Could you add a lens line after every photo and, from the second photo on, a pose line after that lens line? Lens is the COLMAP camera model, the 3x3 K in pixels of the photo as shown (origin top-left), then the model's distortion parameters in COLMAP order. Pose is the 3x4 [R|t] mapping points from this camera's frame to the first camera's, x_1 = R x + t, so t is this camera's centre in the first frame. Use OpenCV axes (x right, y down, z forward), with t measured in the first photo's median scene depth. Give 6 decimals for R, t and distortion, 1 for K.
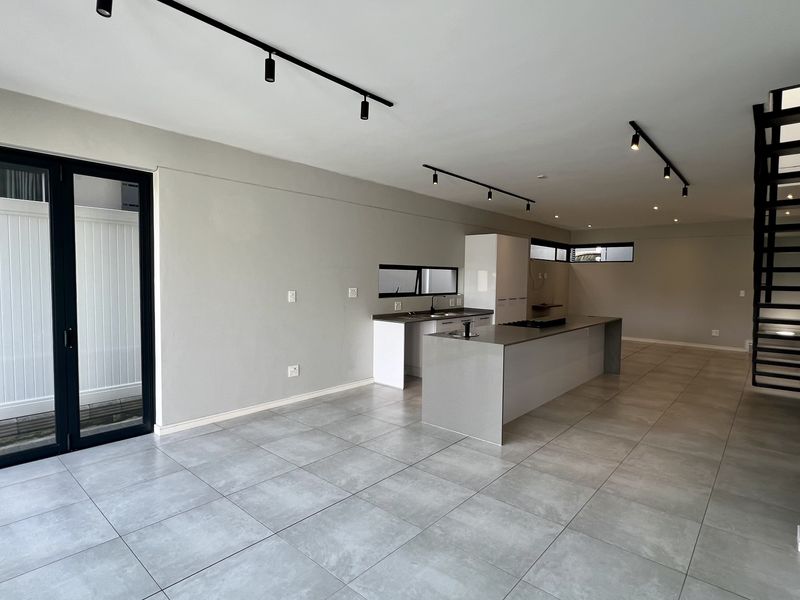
lens RADIAL K [[430.2, 0, 399.9], [0, 430.2, 298.7], [0, 0, 1]] dist [-0.002687, 0.001399]
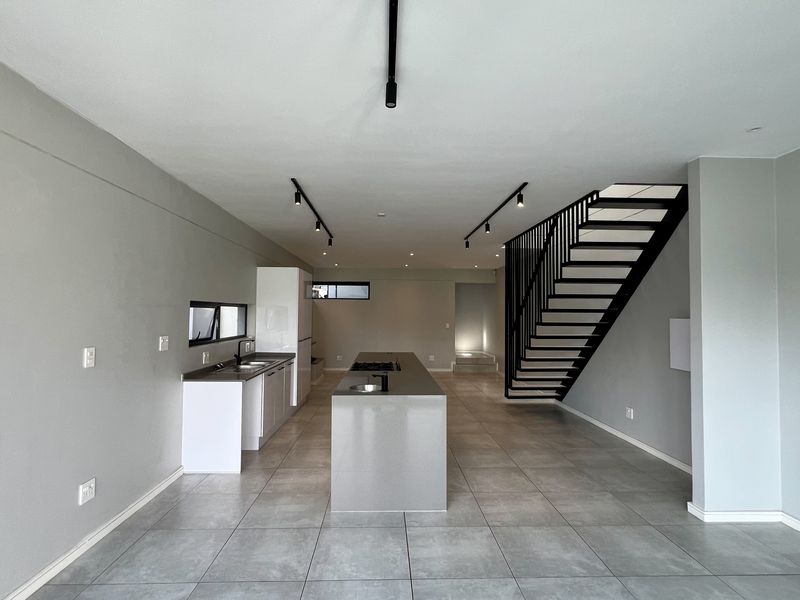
lens RADIAL K [[430.2, 0, 399.4], [0, 430.2, 295.6], [0, 0, 1]] dist [-0.002687, 0.001399]
pose [[0.726691, 0.020572, 0.686656, -0.431097], [0.038174, 0.996798, -0.070263, -0.038986], [-0.685903, 0.077272, 0.723579, 0.377067]]
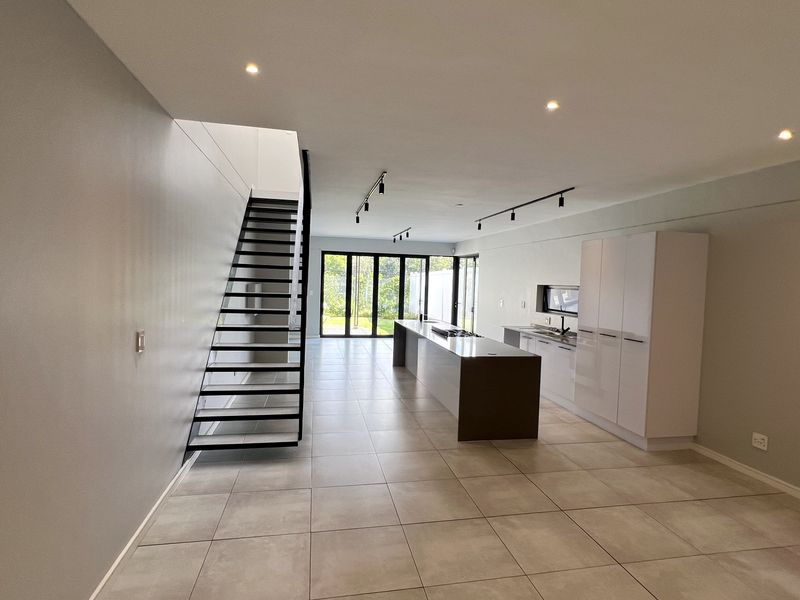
lens RADIAL K [[430.2, 0, 400.7], [0, 430.2, 300.7], [0, 0, 1]] dist [-0.002687, 0.001399]
pose [[-0.596393, 0.007336, -0.802659, 0.494596], [-0.080548, 0.994364, 0.068937, -0.084418], [0.798641, 0.105767, -0.592440, 1.000999]]
